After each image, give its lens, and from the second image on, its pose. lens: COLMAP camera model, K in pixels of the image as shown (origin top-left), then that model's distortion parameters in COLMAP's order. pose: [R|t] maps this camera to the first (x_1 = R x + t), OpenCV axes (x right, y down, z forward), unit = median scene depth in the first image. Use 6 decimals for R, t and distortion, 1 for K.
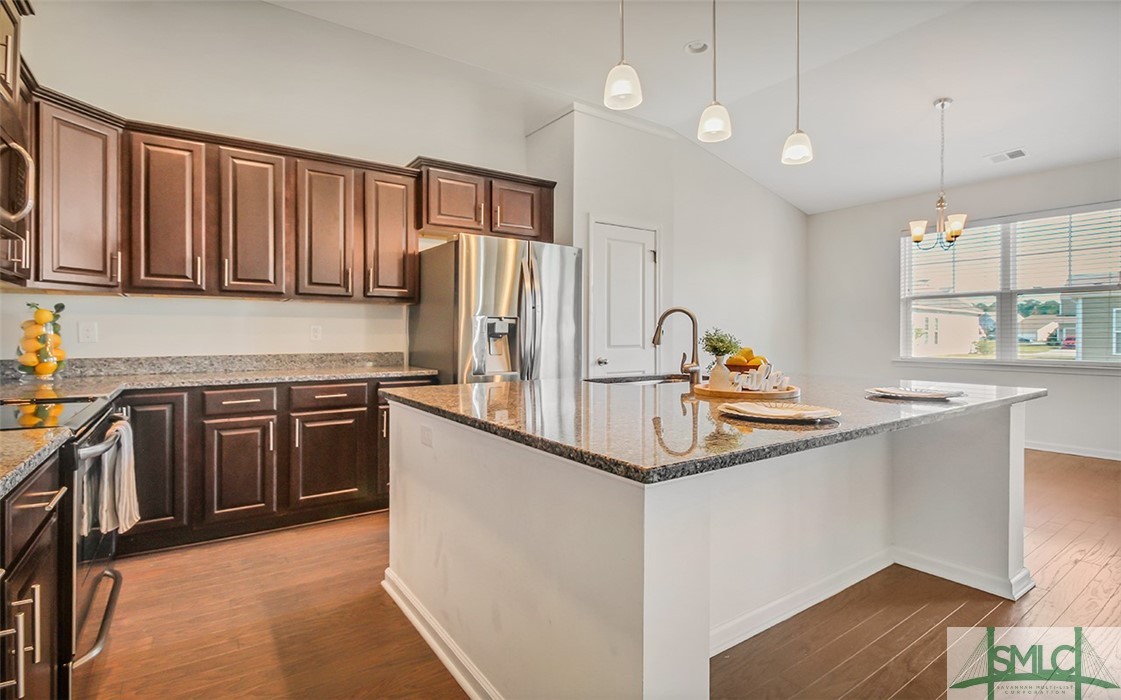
lens RADIAL K [[542.0, 0, 567.8], [0, 542.0, 332.8], [0, 0, 1]] dist [0.024030, -0.014619]
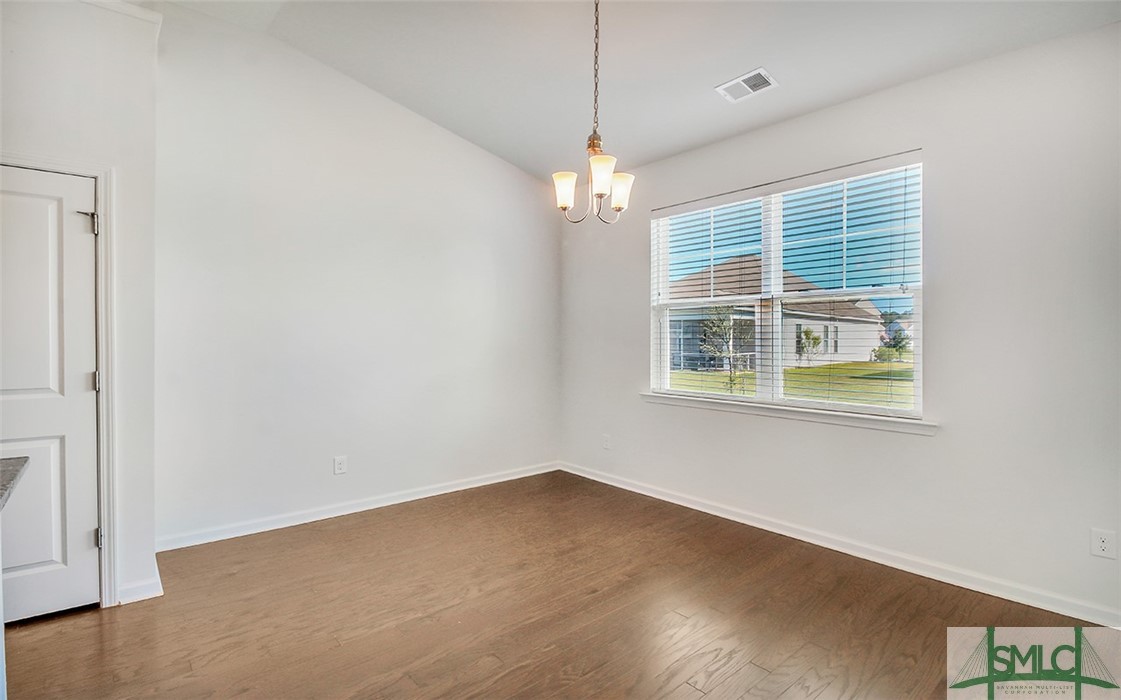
lens RADIAL K [[540.5, 0, 561.0], [0, 540.5, 329.9], [0, 0, 1]] dist [0.027954, -0.016936]
pose [[0.996142, 0.006935, 0.087487, 0.435698], [-0.005837, 0.999901, -0.012795, -0.022843], [-0.087567, 0.012235, 0.996083, 0.315943]]
